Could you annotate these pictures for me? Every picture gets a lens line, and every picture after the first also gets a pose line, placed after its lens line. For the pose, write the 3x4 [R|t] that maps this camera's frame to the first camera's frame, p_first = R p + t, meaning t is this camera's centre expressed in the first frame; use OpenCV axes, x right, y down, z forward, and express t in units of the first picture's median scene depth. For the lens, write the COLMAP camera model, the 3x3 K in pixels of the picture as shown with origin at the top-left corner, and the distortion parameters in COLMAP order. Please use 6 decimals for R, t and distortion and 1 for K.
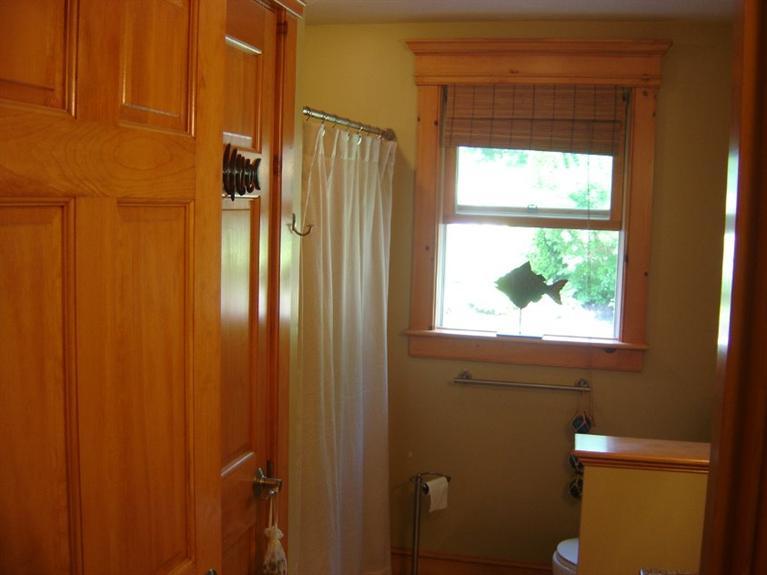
lens RADIAL K [[854.6, 0, 388.7], [0, 854.6, 282.9], [0, 0, 1]] dist [-0.153416, 0.046881]
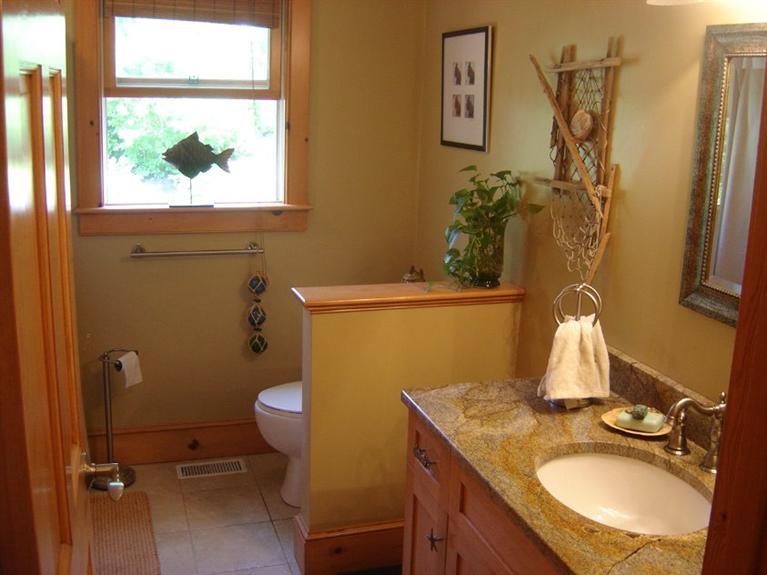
lens RADIAL K [[854.6, 0, 388.7], [0, 854.6, 282.9], [0, 0, 1]] dist [-0.153416, 0.046881]
pose [[0.853728, -0.117682, 0.507247, -0.172042], [0.041316, 0.986365, 0.159302, 0.001477], [-0.519077, -0.115043, 0.846950, 0.002831]]
